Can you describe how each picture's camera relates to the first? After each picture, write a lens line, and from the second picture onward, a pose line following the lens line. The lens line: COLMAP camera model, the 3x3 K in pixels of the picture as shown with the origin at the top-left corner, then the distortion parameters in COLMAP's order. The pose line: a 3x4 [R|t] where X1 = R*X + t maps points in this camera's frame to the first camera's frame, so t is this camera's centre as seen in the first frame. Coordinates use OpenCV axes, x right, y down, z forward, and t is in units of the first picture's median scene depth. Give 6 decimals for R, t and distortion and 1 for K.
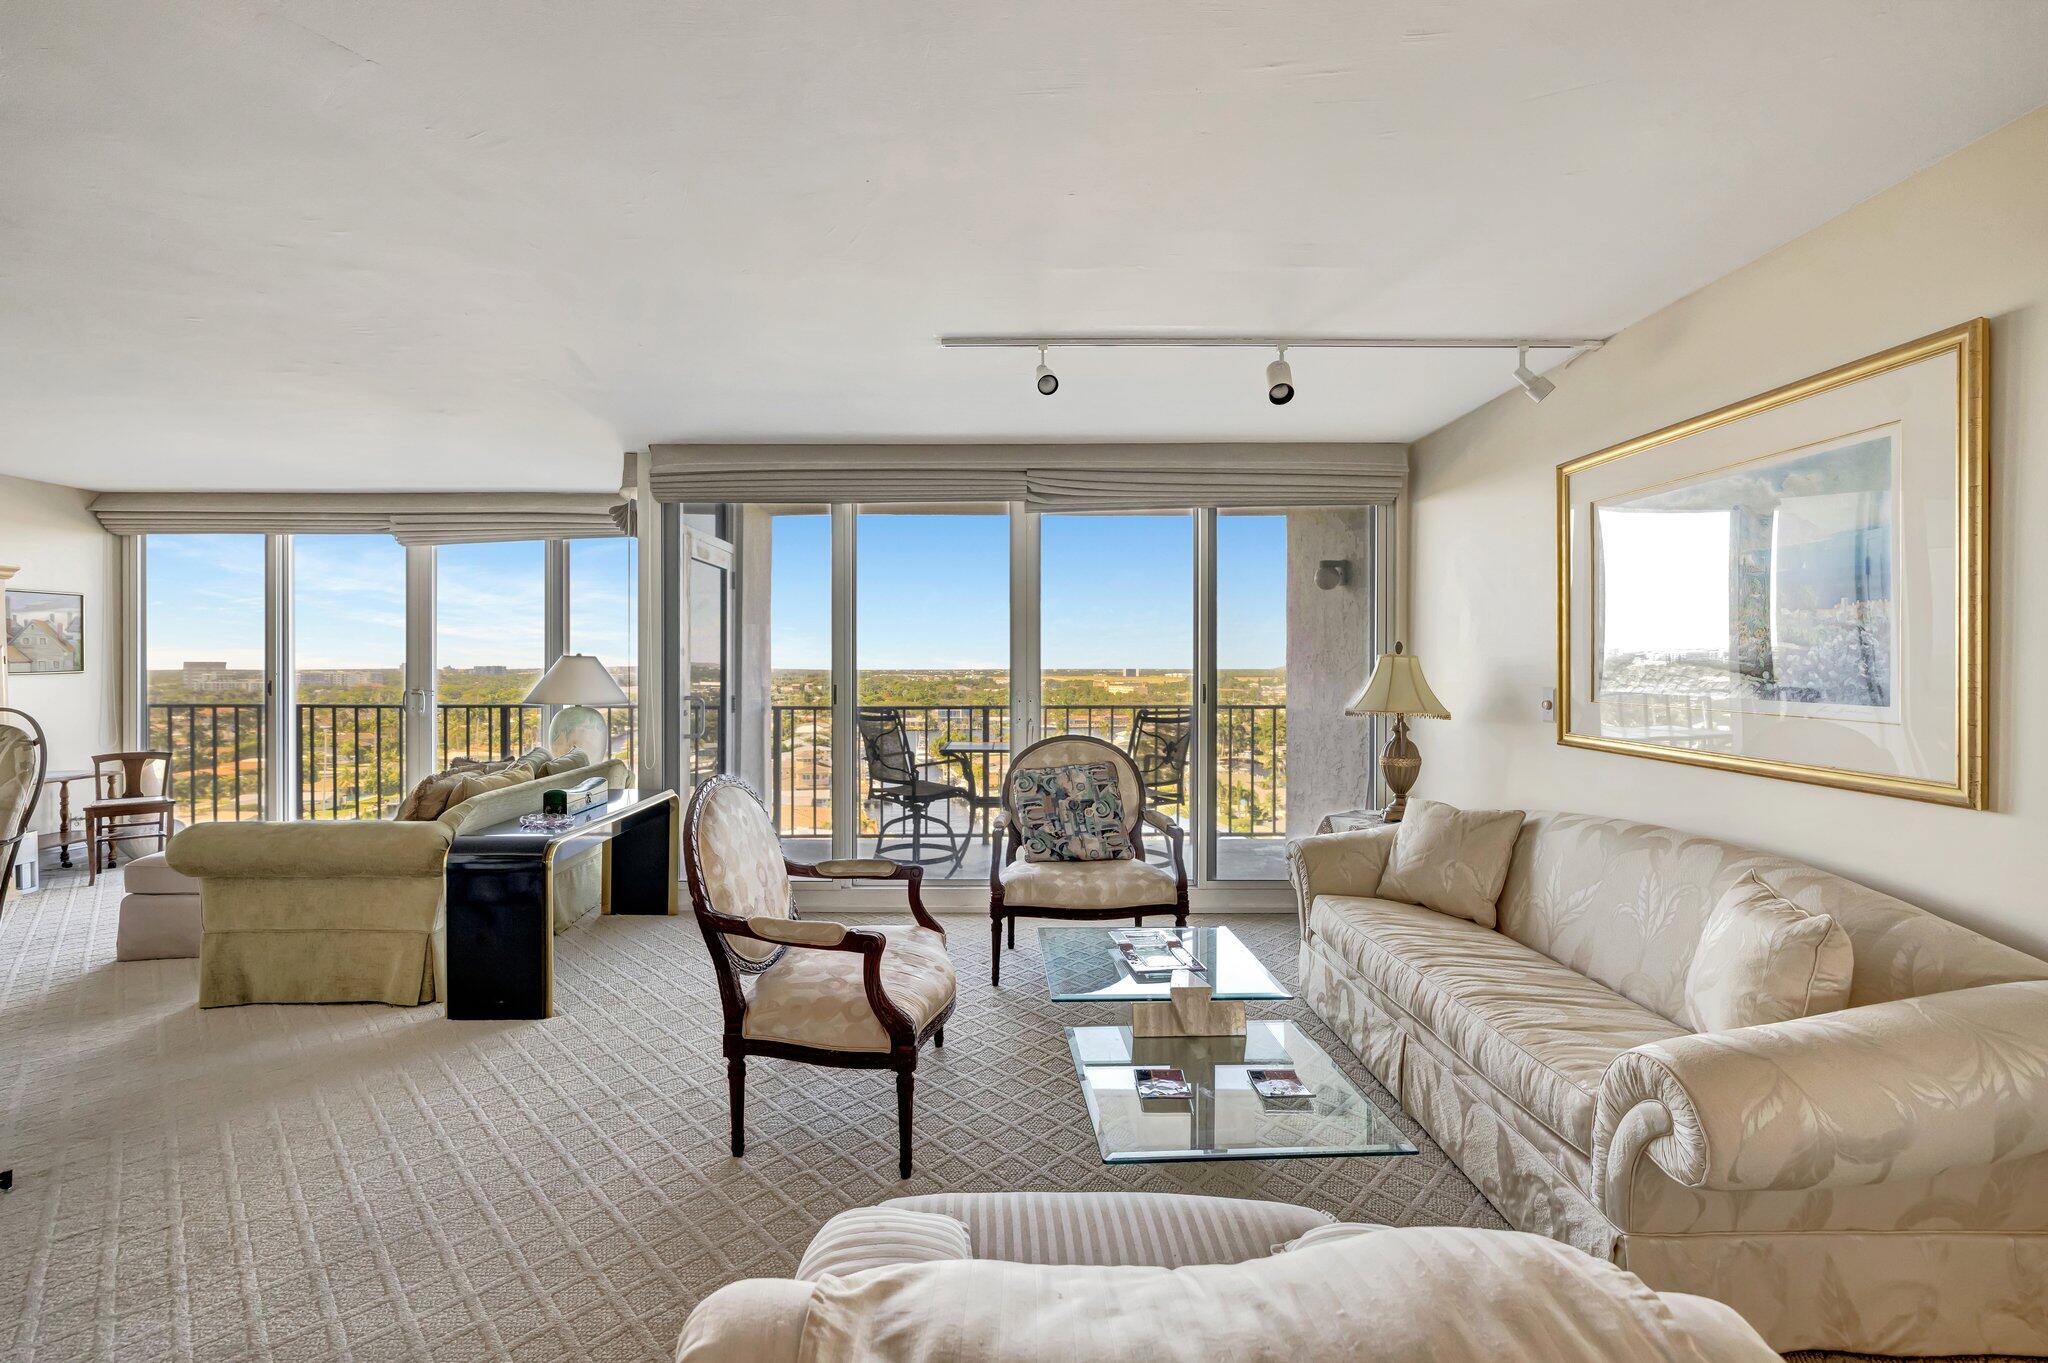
lens RADIAL K [[859.1, 0, 1025.5], [0, 859.1, 684.6], [0, 0, 1]] dist [0.000108, 0.000961]
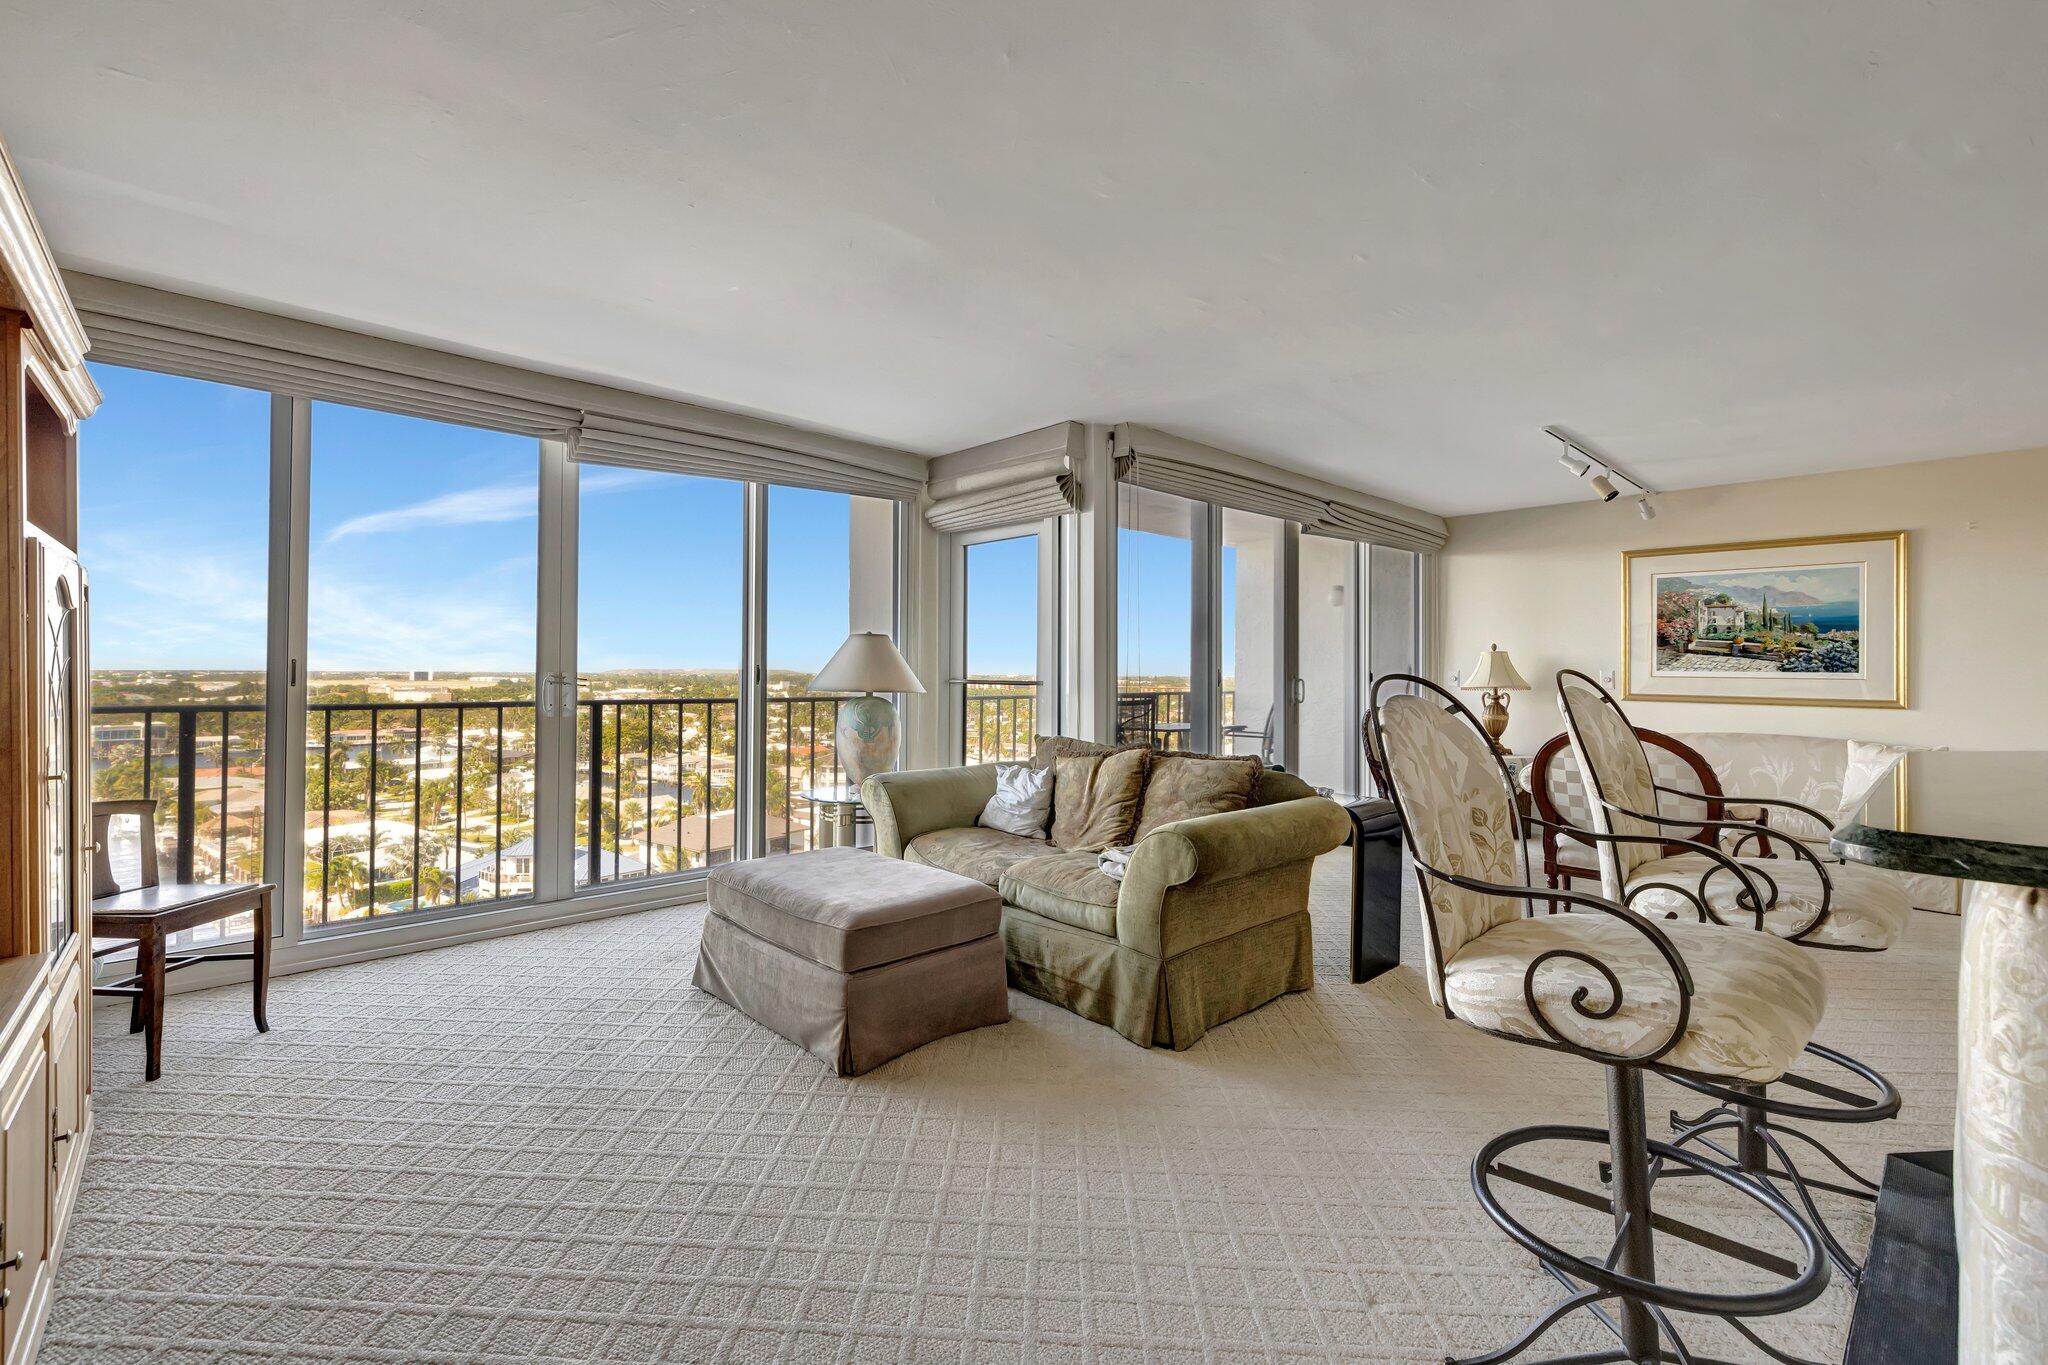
lens RADIAL K [[859.1, 0, 1020.2], [0, 859.1, 663.5], [0, 0, 1]] dist [0.000108, 0.000961]
pose [[0.747860, 0.007841, 0.663811, -1.441437], [0.010136, 0.999679, -0.023227, 0.017932], [-0.663779, 0.024099, 0.747540, 0.434169]]
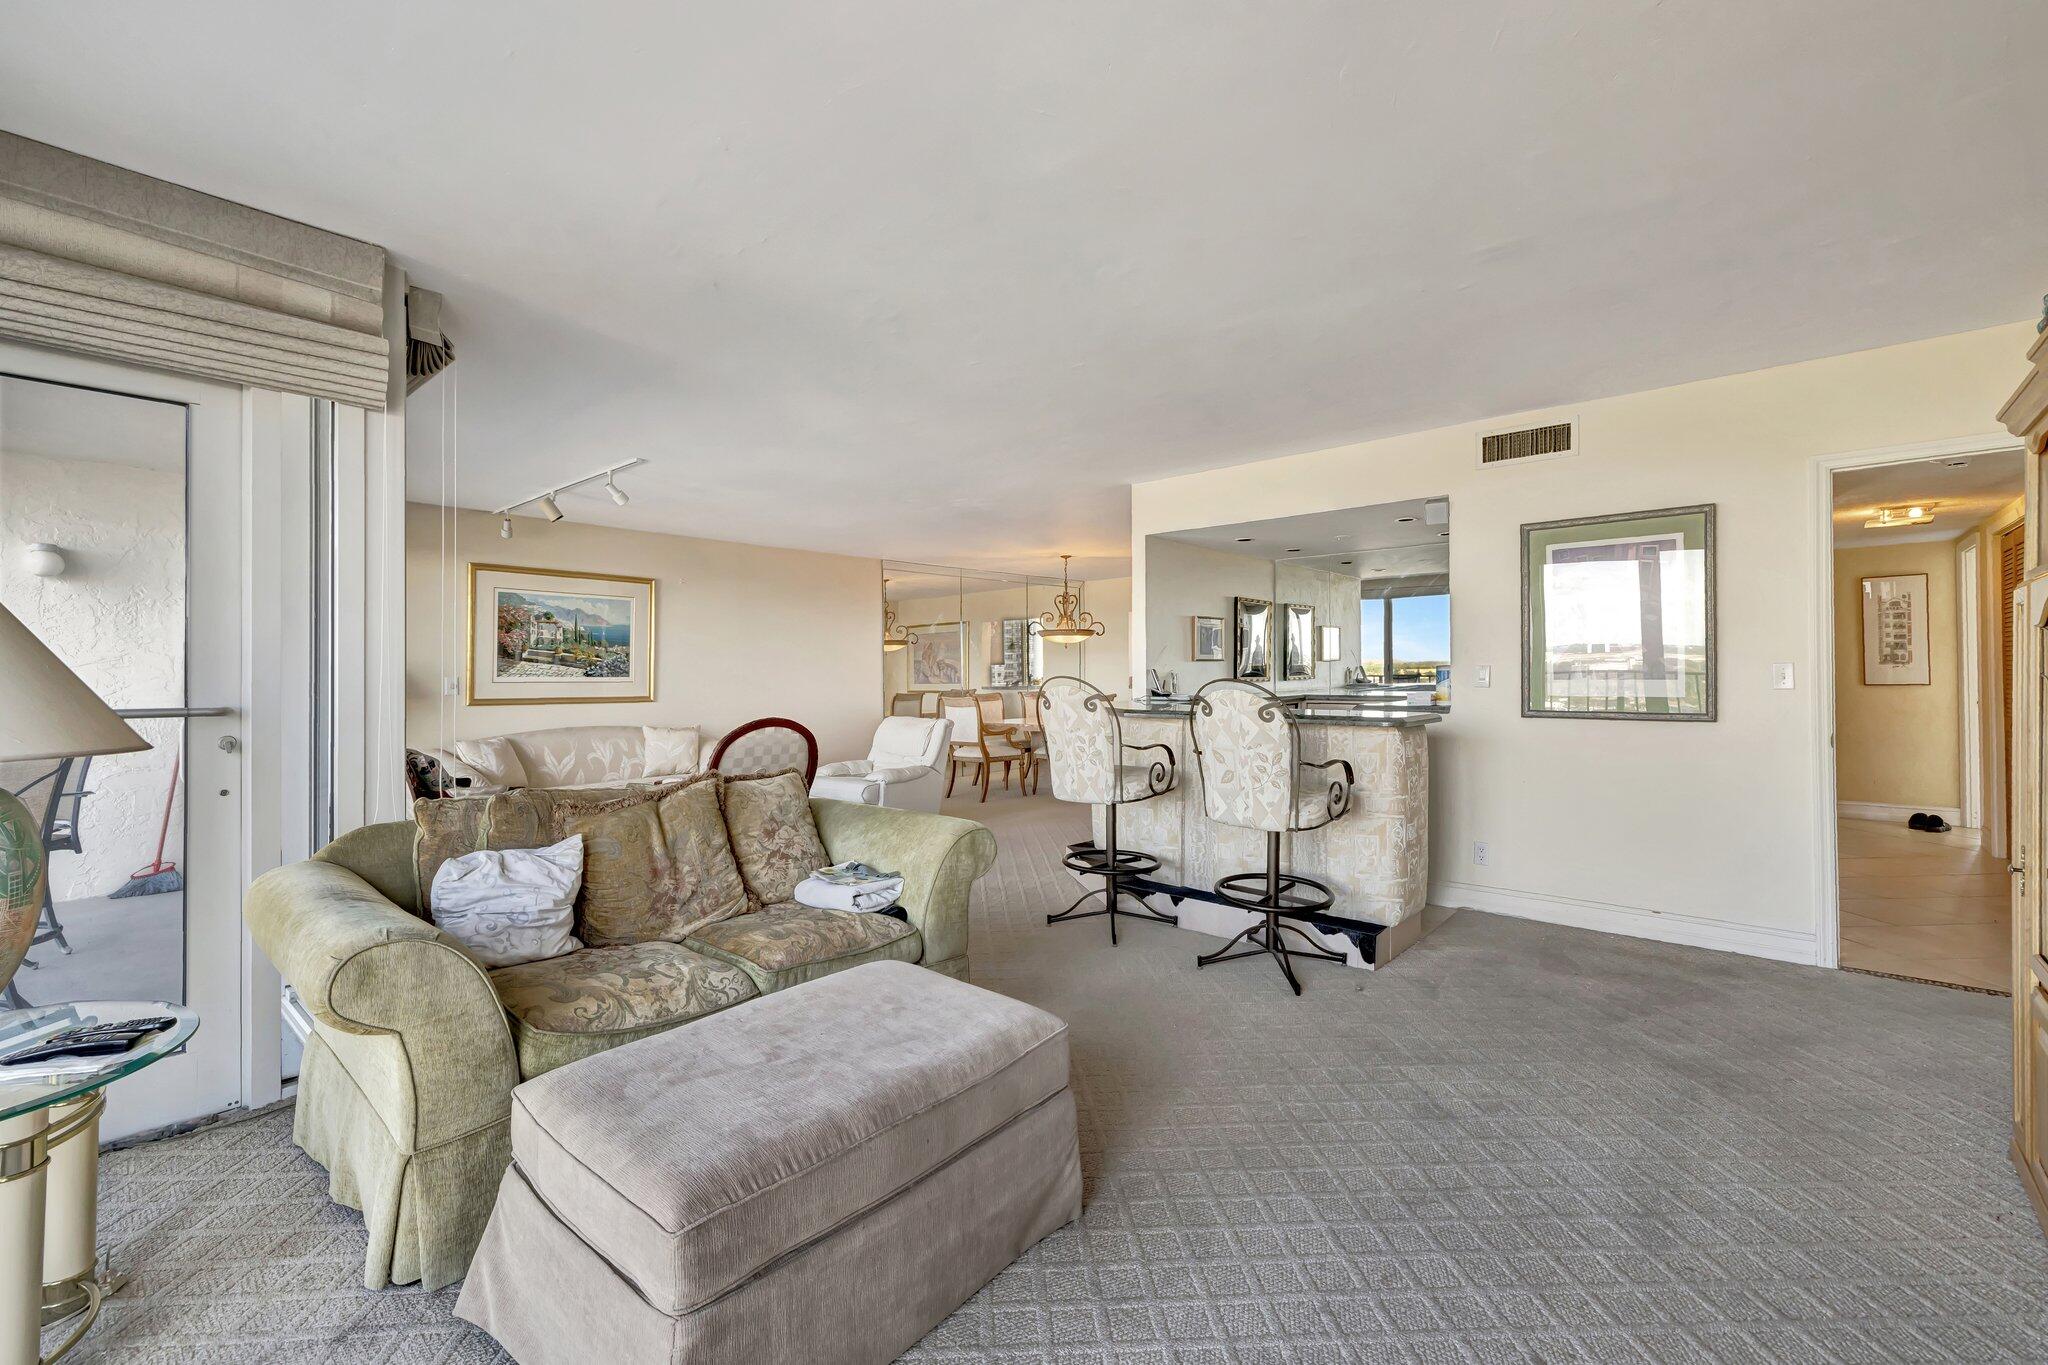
lens RADIAL K [[859.1, 0, 1001.5], [0, 859.1, 660.4], [0, 0, 1]] dist [0.000108, 0.000961]
pose [[-0.739528, 0.018289, 0.672877, -1.406594], [0.023428, 0.999725, -0.001424, -0.001281], [-0.672718, 0.014711, -0.739753, 1.462475]]
